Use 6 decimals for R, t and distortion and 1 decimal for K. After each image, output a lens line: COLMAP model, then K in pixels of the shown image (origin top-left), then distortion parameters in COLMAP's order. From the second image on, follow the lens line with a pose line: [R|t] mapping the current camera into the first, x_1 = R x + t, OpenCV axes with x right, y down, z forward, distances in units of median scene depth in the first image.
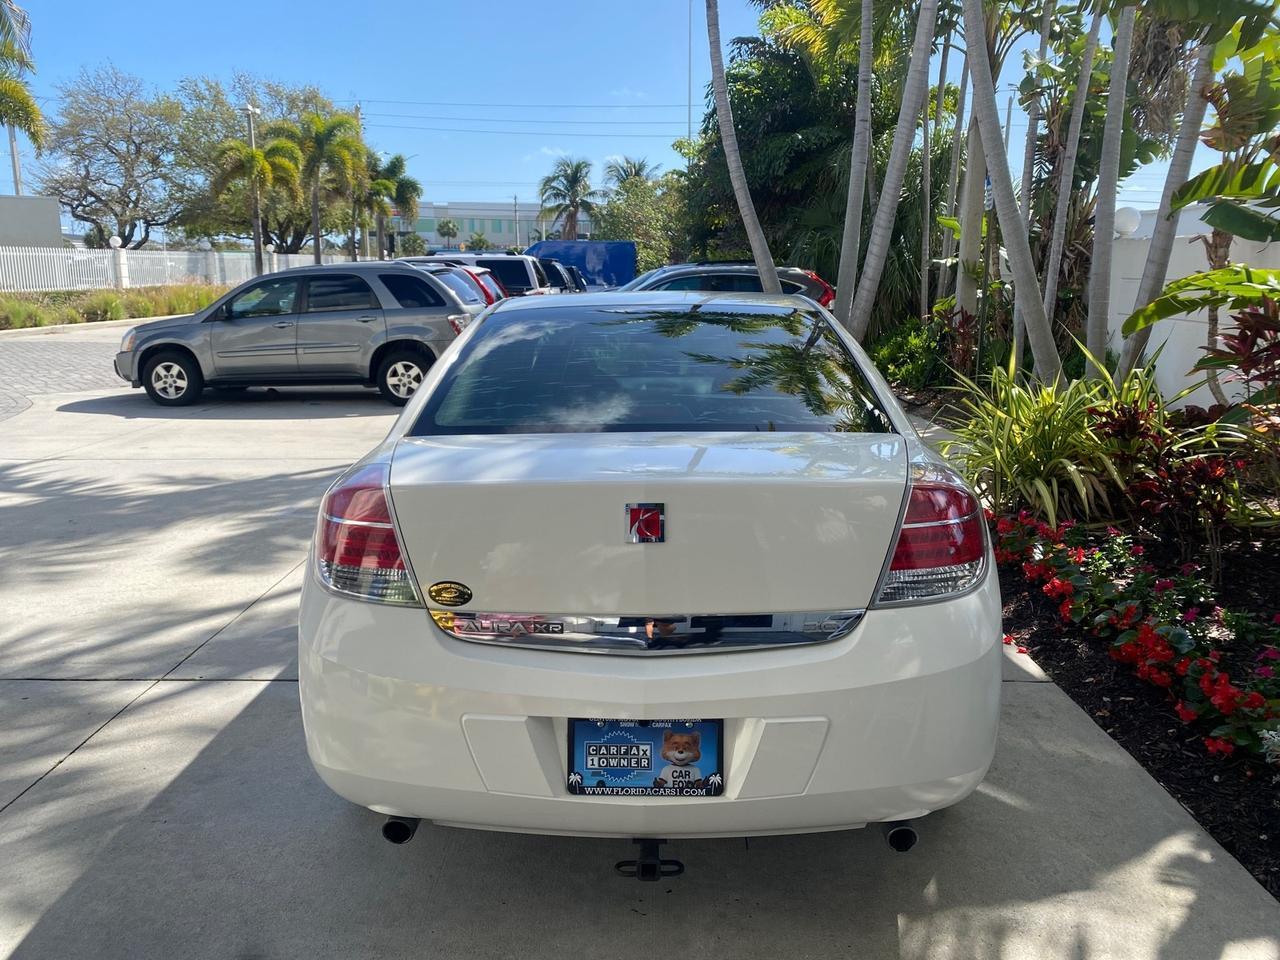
lens RADIAL K [[981.3, 0, 637.8], [0, 981.3, 475.0], [0, 0, 1]] dist [0.005553, 0.004009]
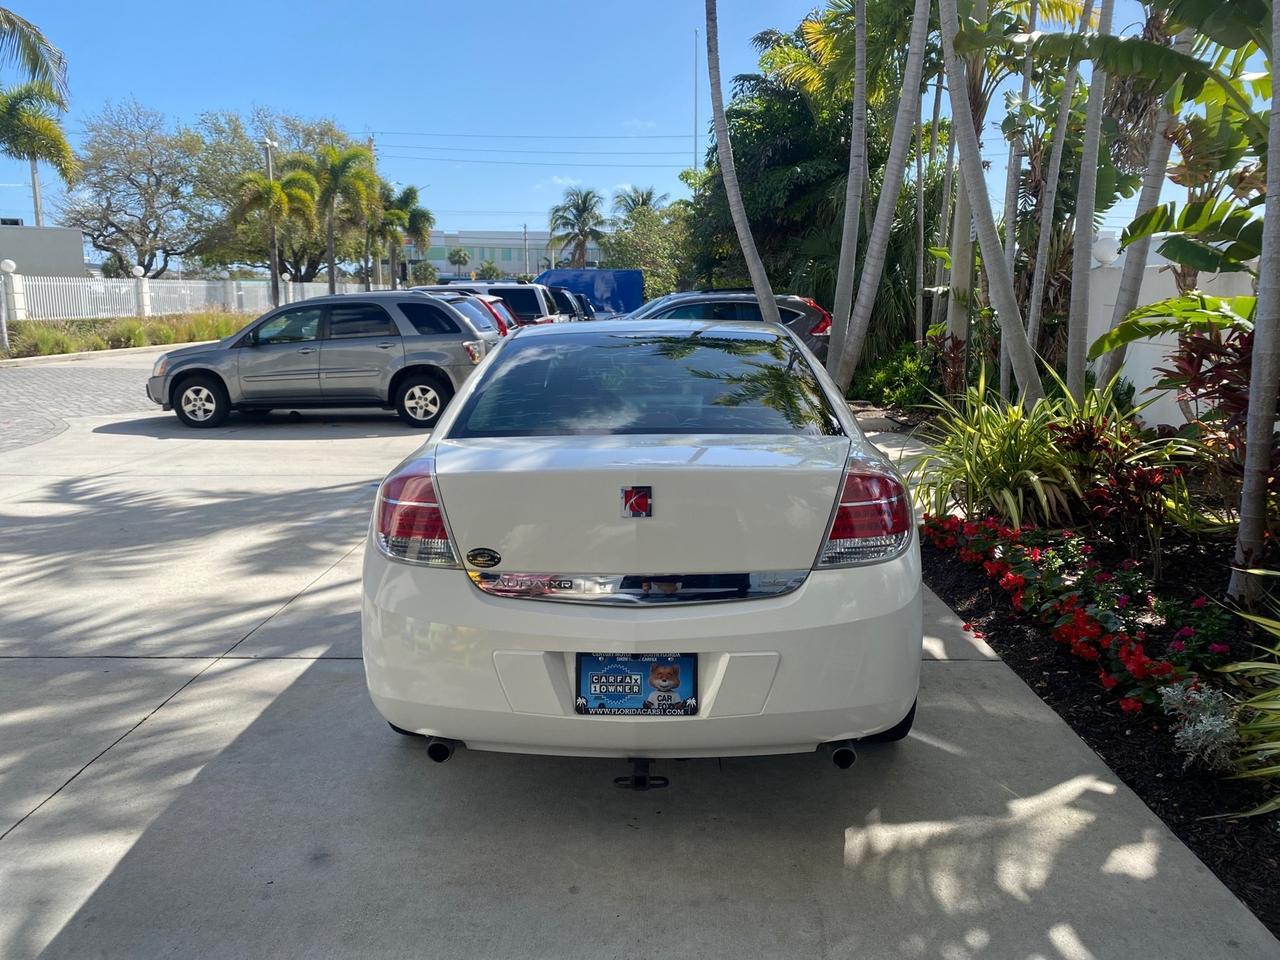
lens RADIAL K [[981.1, 0, 637.3], [0, 981.1, 476.2], [0, 0, 1]] dist [0.014665, -0.015600]
pose [[0.999956, -0.000647, -0.009320, 0.003645], [0.000413, 0.999685, -0.025089, 0.008548], [0.009334, 0.025084, 0.999642, -0.049161]]
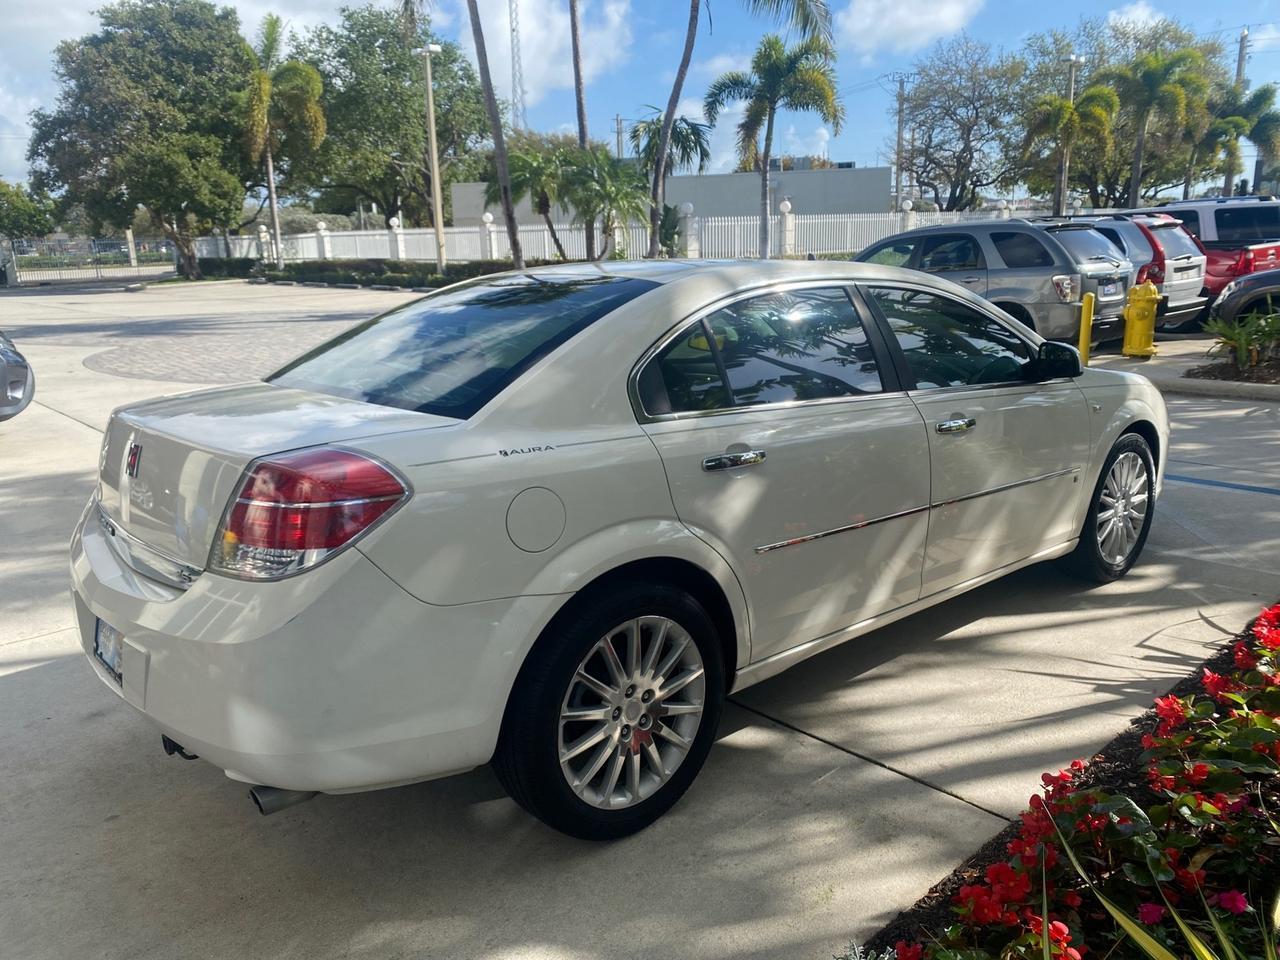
lens RADIAL K [[981.3, 0, 637.8], [0, 981.3, 475.0], [0, 0, 1]] dist [0.005553, 0.004009]
pose [[0.676613, 0.152330, -0.720410, 0.220799], [-0.122042, 0.988035, 0.094297, -0.019439], [0.726155, 0.024118, 0.687108, 0.099607]]
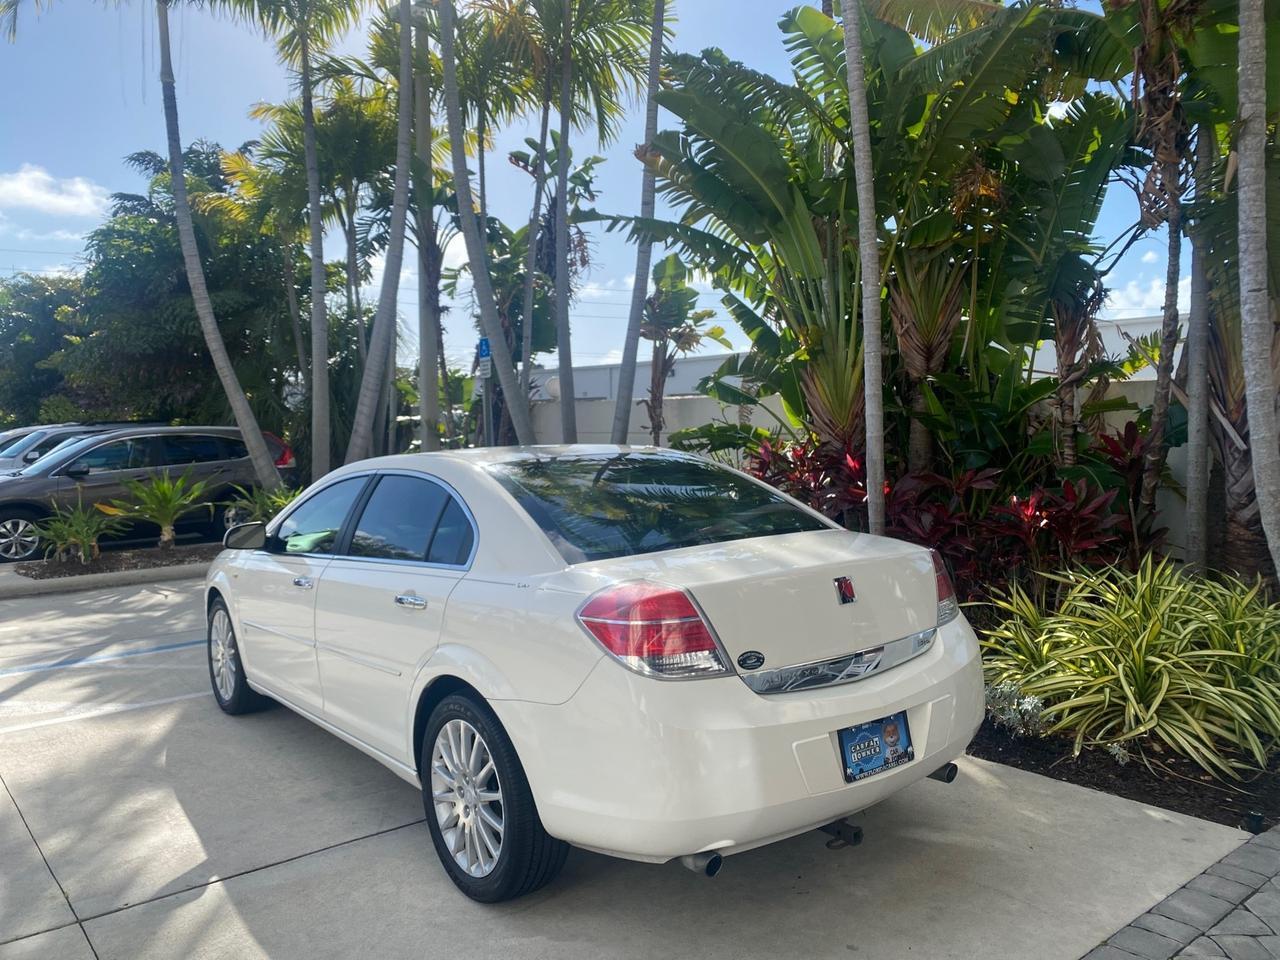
lens RADIAL K [[981.3, 0, 637.8], [0, 981.3, 475.0], [0, 0, 1]] dist [0.005553, 0.004009]
pose [[0.772507, -0.044730, 0.633429, -0.211384], [0.143556, 0.983993, -0.105590, -0.002267], [-0.618566, 0.172501, 0.766563, 0.001180]]
